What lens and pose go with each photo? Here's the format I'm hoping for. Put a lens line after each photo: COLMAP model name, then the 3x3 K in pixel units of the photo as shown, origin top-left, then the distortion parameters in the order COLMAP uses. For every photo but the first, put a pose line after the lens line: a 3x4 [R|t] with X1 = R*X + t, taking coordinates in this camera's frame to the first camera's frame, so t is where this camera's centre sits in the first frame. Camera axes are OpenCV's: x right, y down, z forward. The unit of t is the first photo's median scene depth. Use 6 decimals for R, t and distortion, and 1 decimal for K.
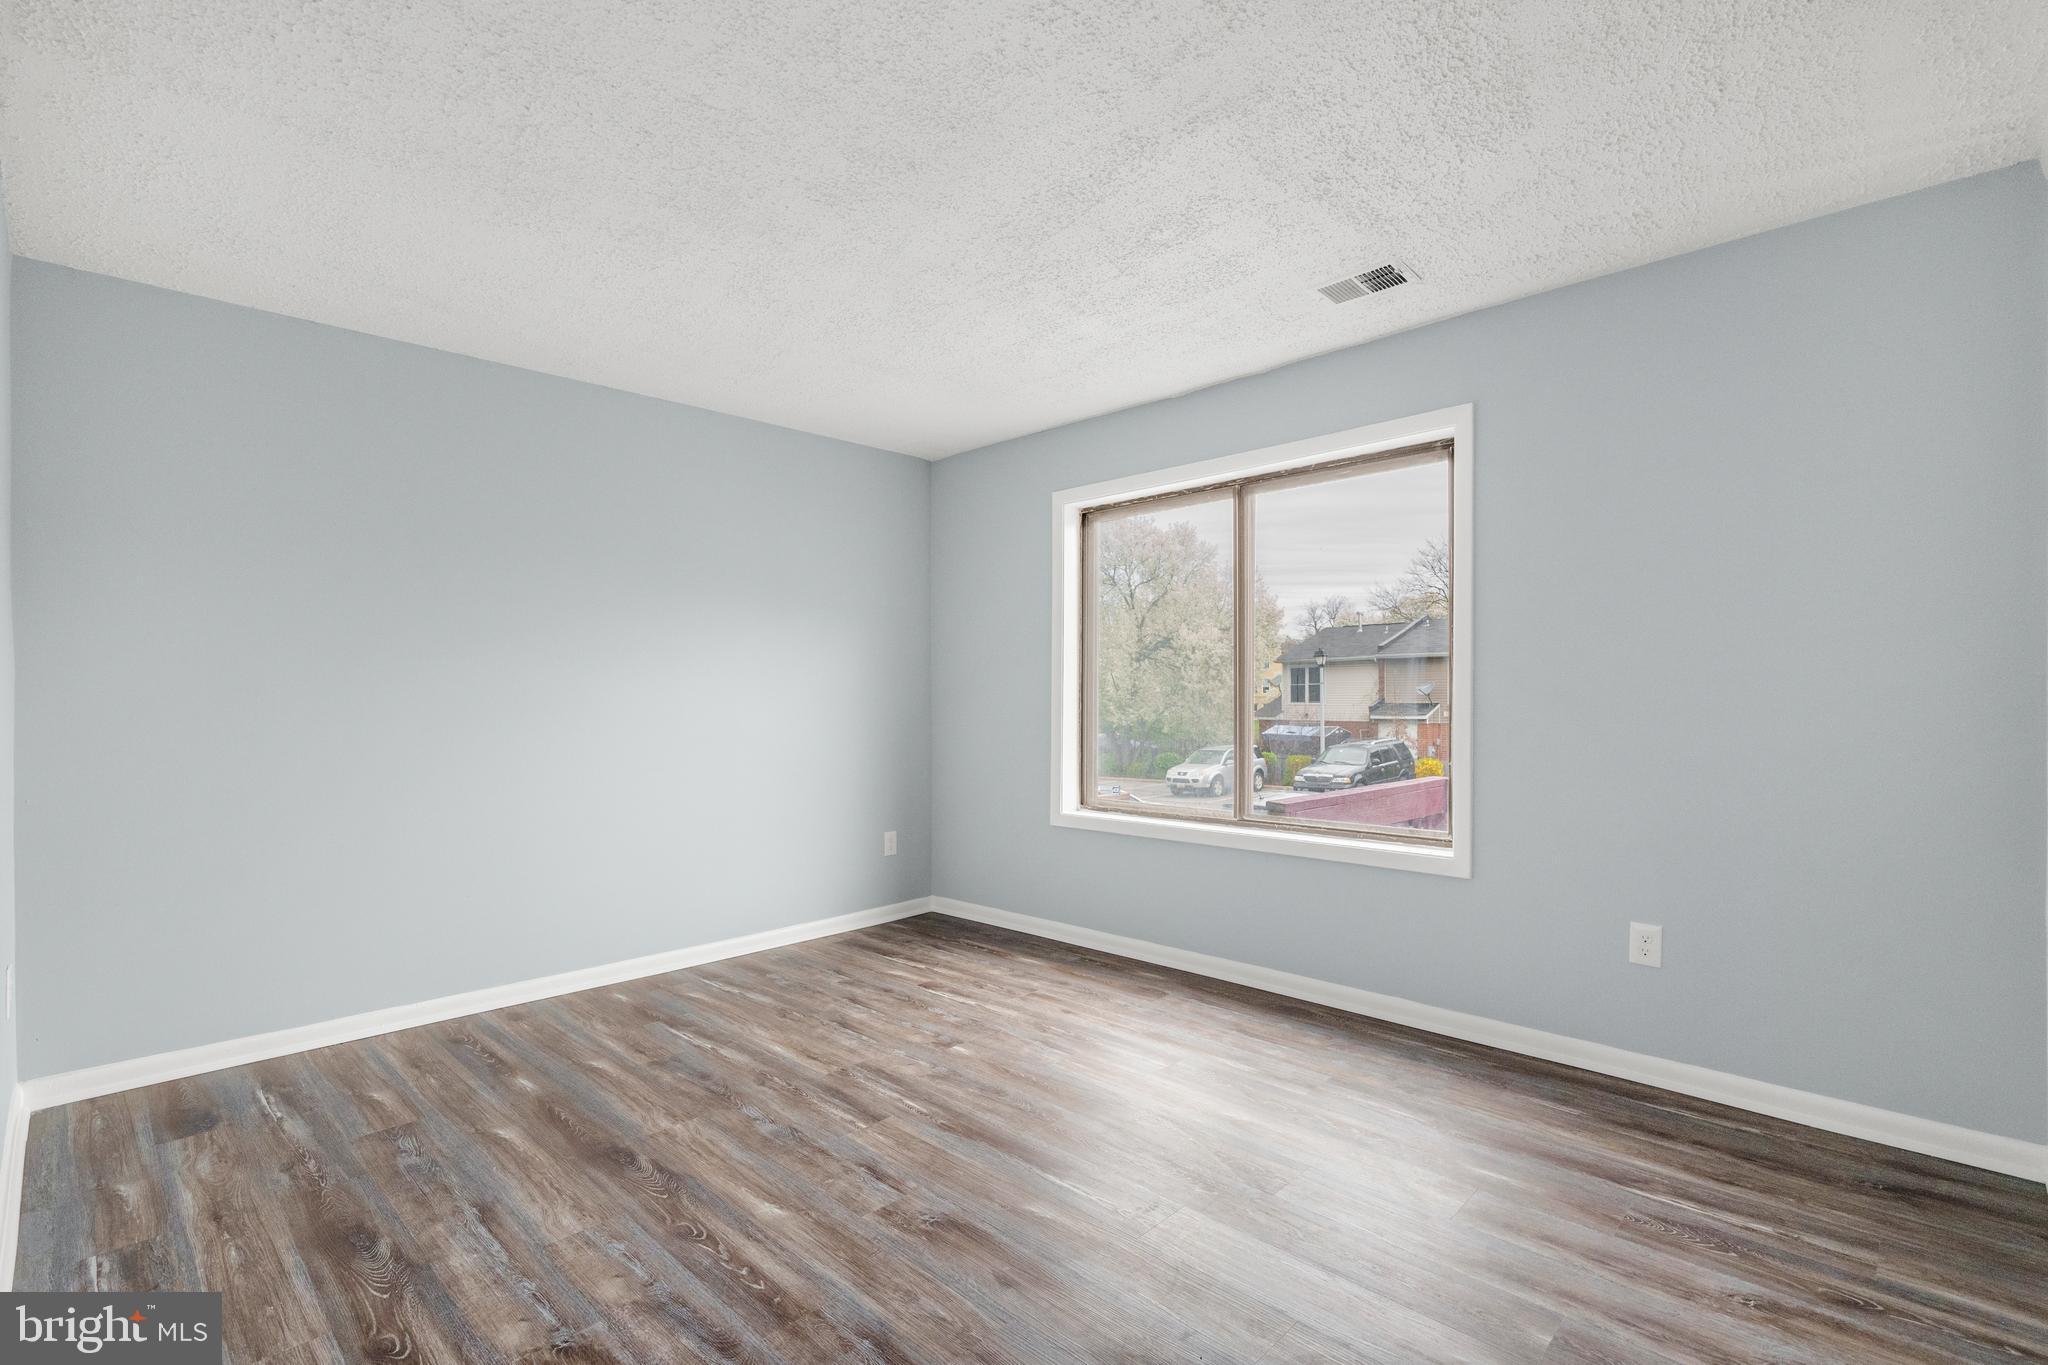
lens RADIAL K [[914.0, 0, 1068.9], [0, 914.0, 693.9], [0, 0, 1]] dist [0.001769, 0.001687]
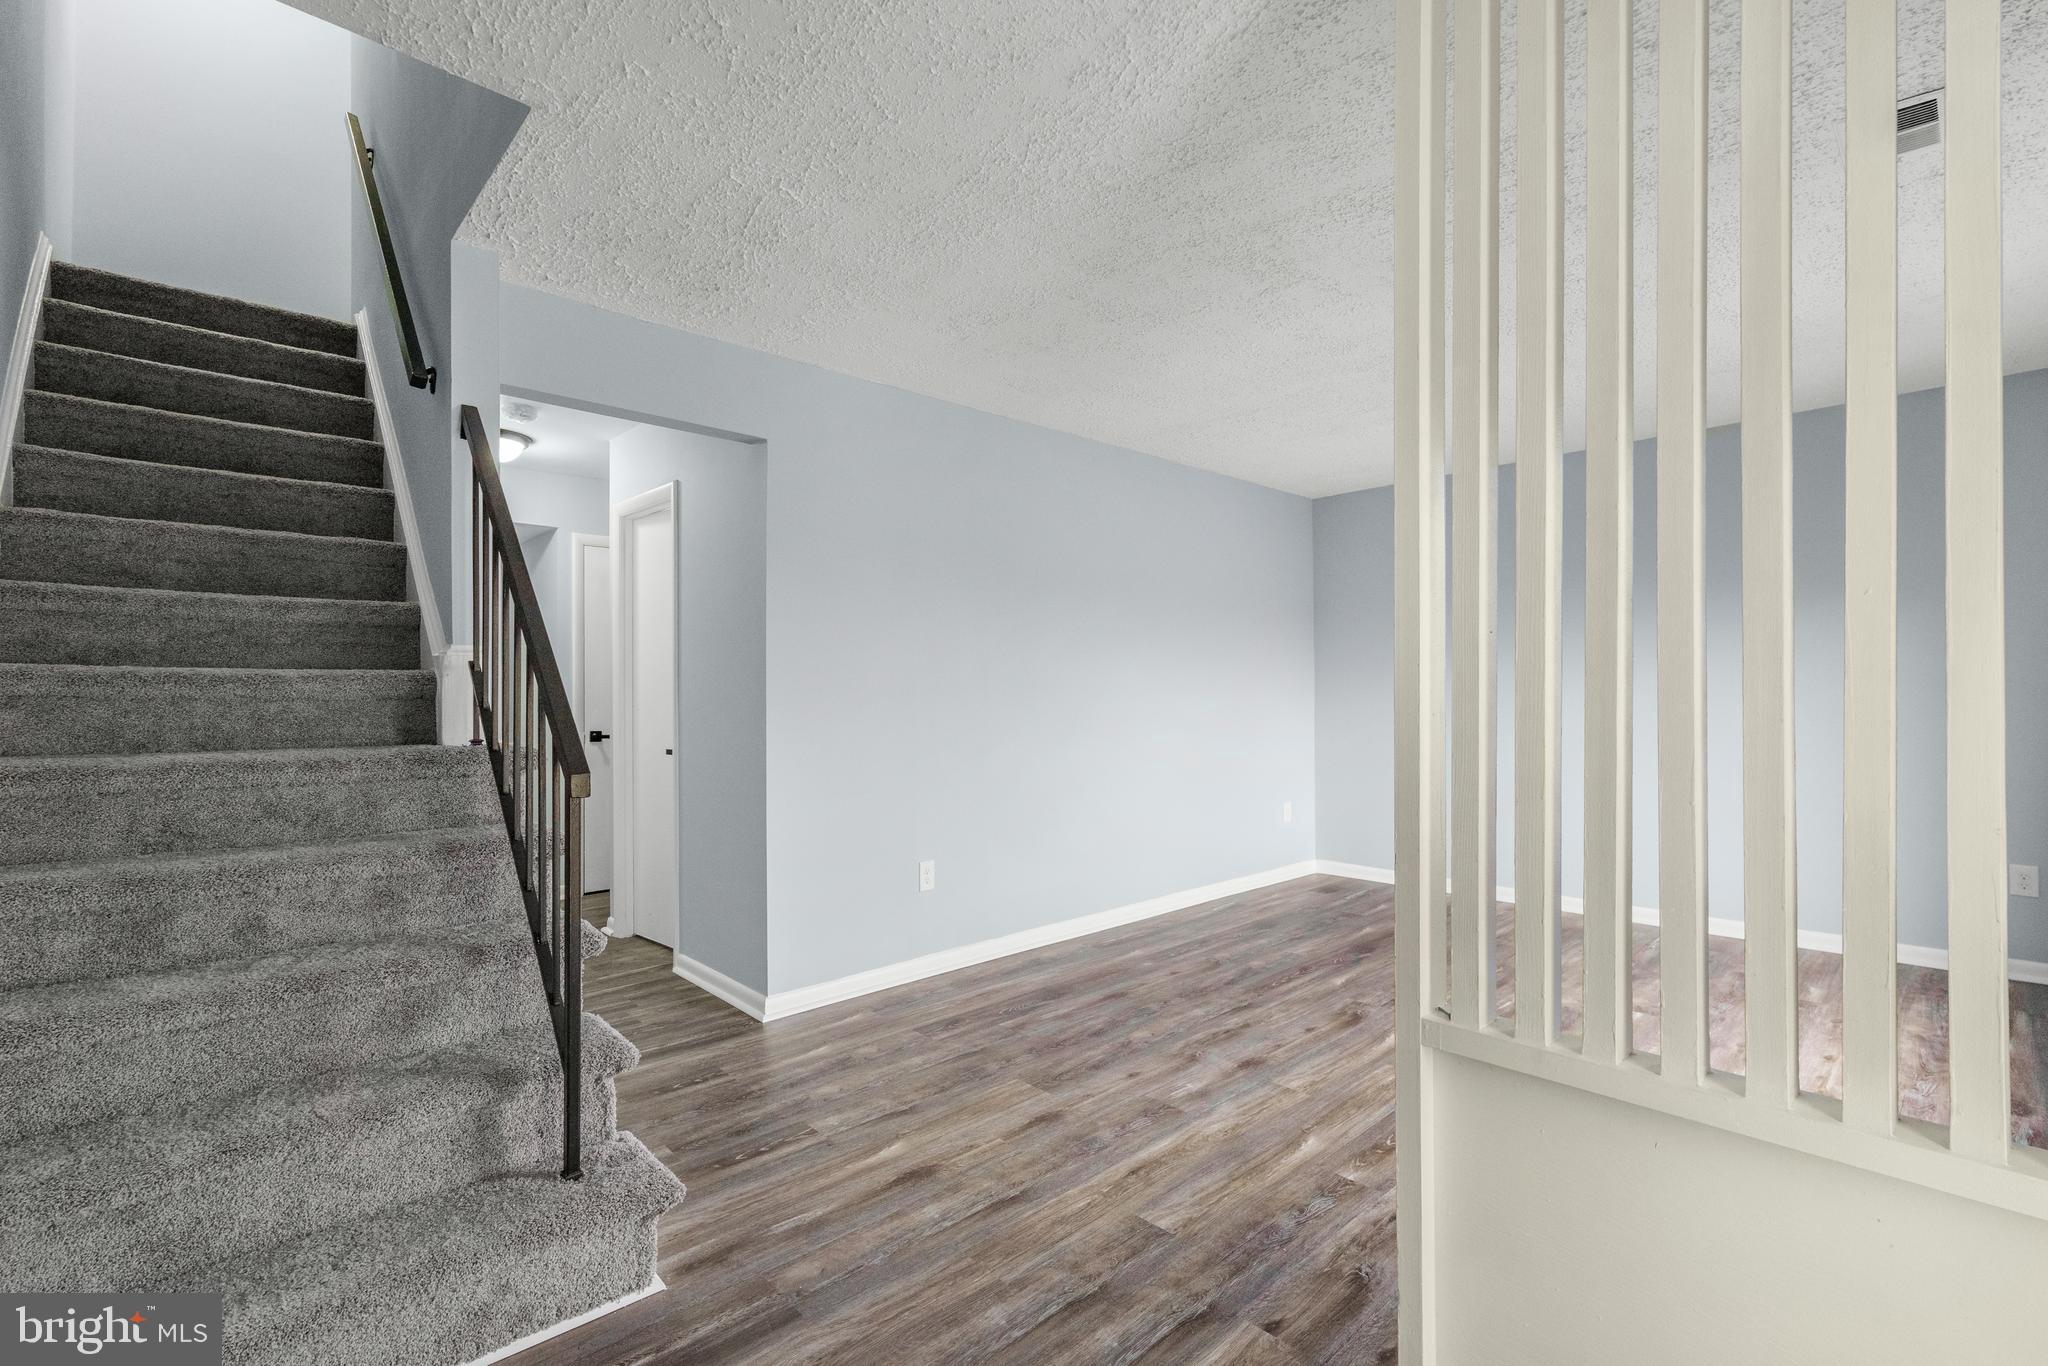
lens RADIAL K [[914.0, 0, 1032.8], [0, 914.0, 682.6], [0, 0, 1]] dist [0.001769, 0.001687]
pose [[-0.029891, -0.003088, -0.999548, 1.014107], [0.014541, 0.999888, -0.003524, -0.018249], [0.999447, -0.014640, -0.029843, 0.310375]]
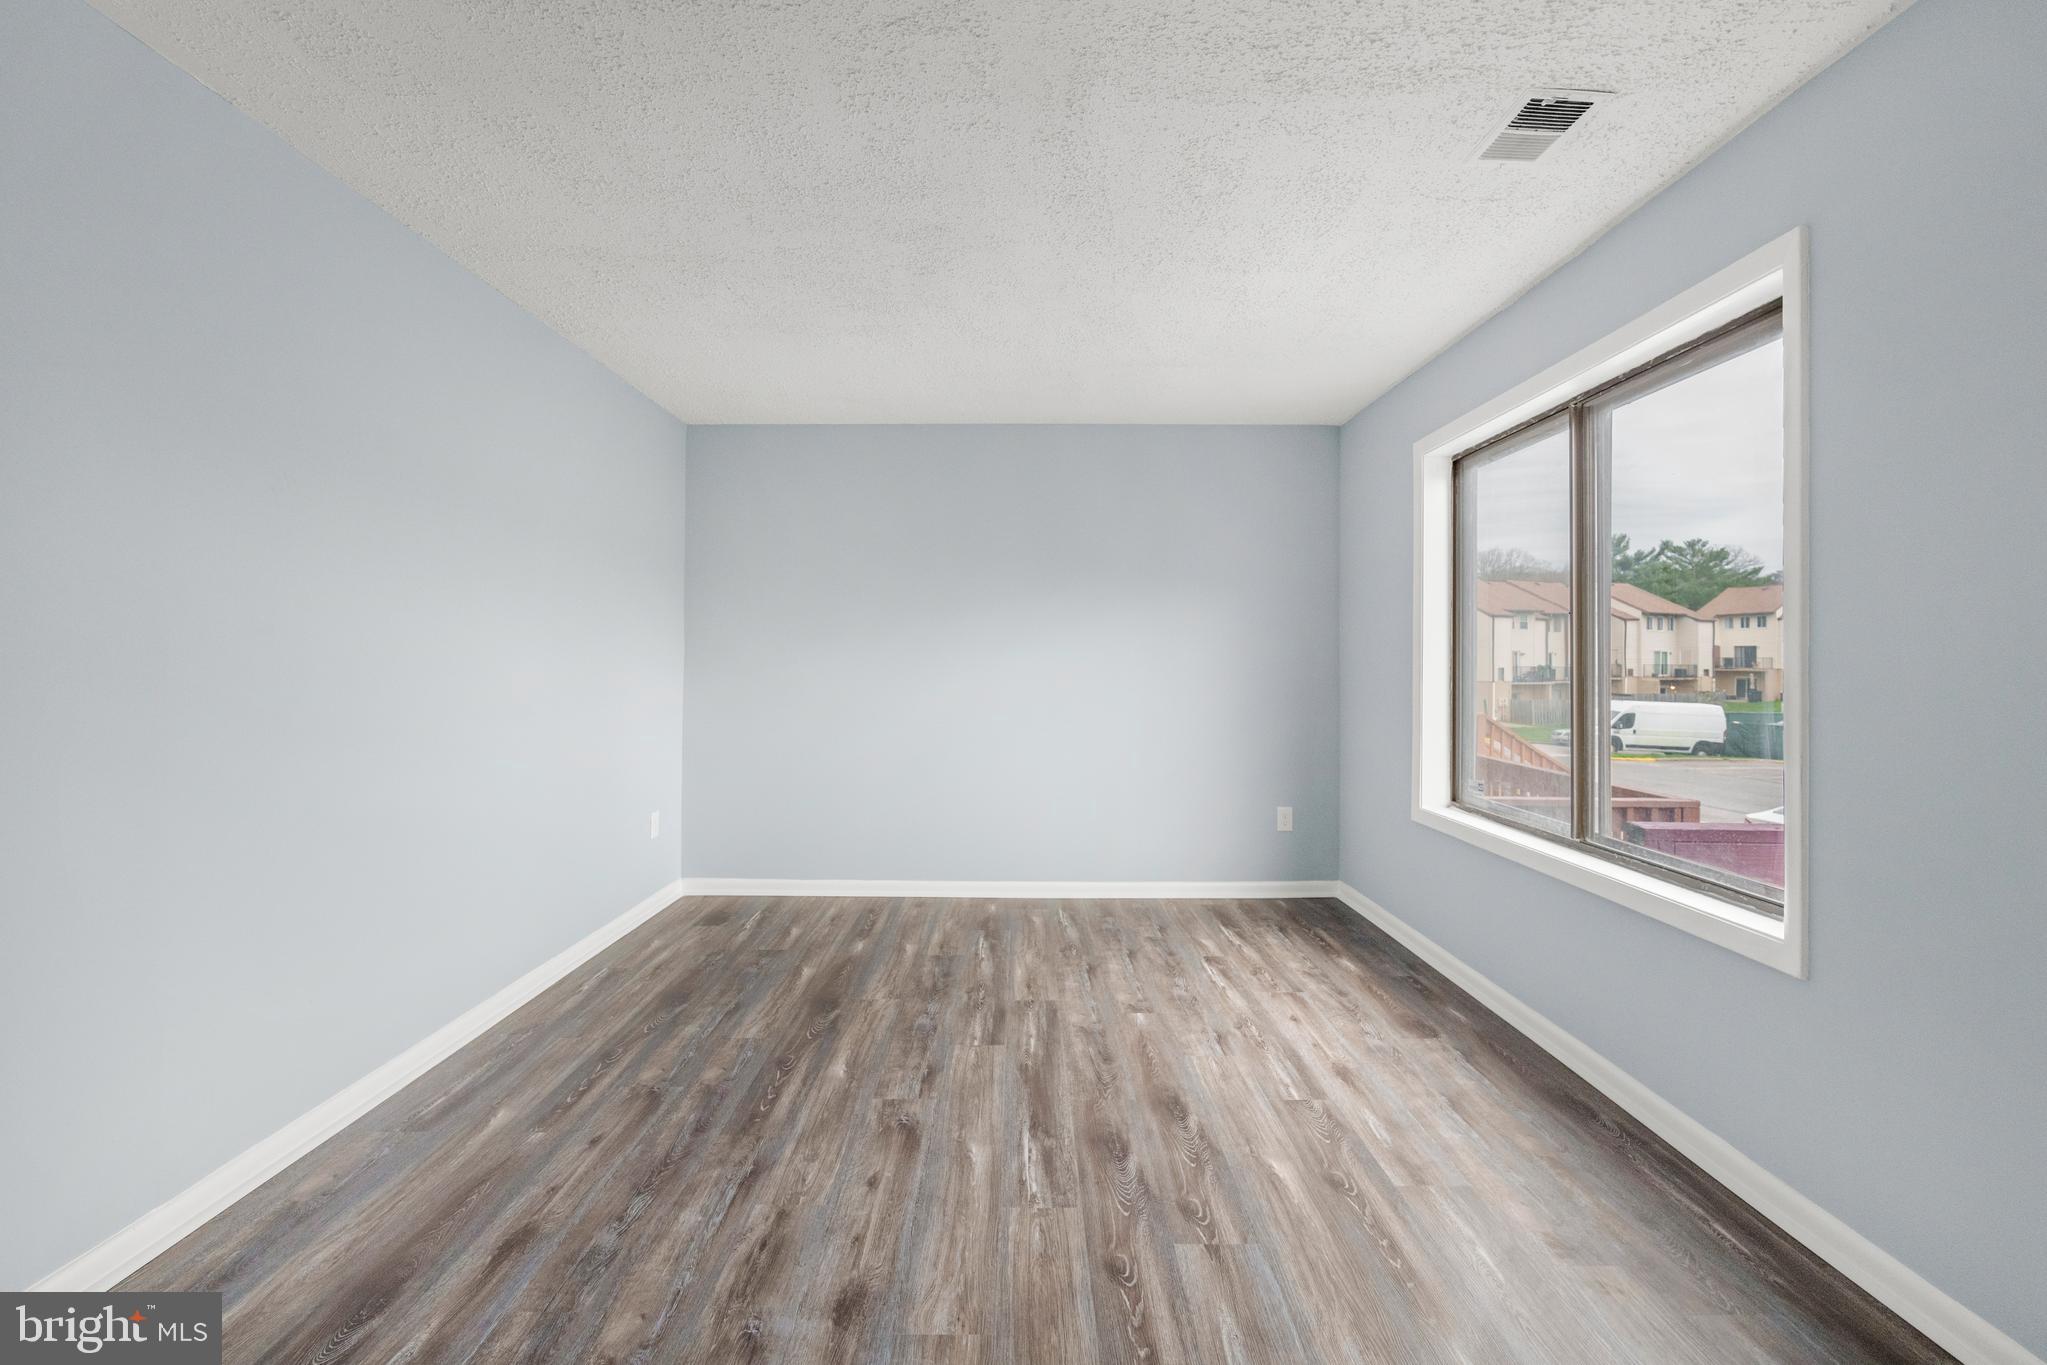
lens RADIAL K [[913.6, 0, 1040.8], [0, 913.6, 648.6], [0, 0, 1]] dist [0.001769, 0.001687]
pose [[0.702420, -0.001218, -0.711761, 0.544968], [-0.006445, 0.999947, -0.008071, -0.018919], [0.711733, 0.010257, 0.702375, 0.192464]]
